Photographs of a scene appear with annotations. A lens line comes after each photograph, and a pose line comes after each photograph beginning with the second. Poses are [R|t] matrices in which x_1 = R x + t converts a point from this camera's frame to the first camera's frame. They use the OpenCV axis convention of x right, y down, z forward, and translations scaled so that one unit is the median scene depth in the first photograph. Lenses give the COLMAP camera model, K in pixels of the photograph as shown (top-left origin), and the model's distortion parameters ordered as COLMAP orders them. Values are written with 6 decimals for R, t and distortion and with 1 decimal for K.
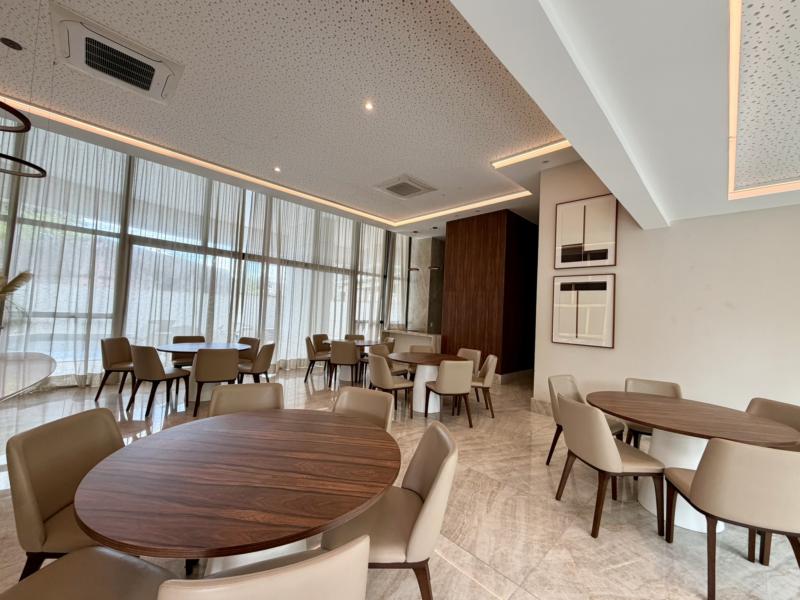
lens RADIAL K [[319.0, 0, 399.6], [0, 319.0, 301.5], [0, 0, 1]] dist [-0.000318, 0.000370]
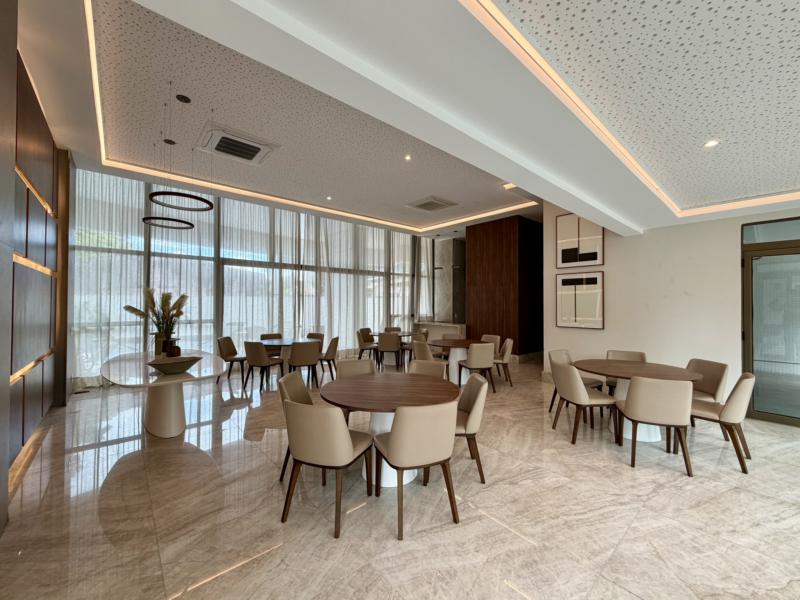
lens RADIAL K [[319.0, 0, 400.6], [0, 319.0, 299.9], [0, 0, 1]] dist [-0.000318, 0.000370]
pose [[0.997455, -0.047714, -0.052980, -0.062448], [0.048934, 0.998560, 0.021975, -0.032894], [0.051855, -0.024512, 0.998354, -0.272299]]
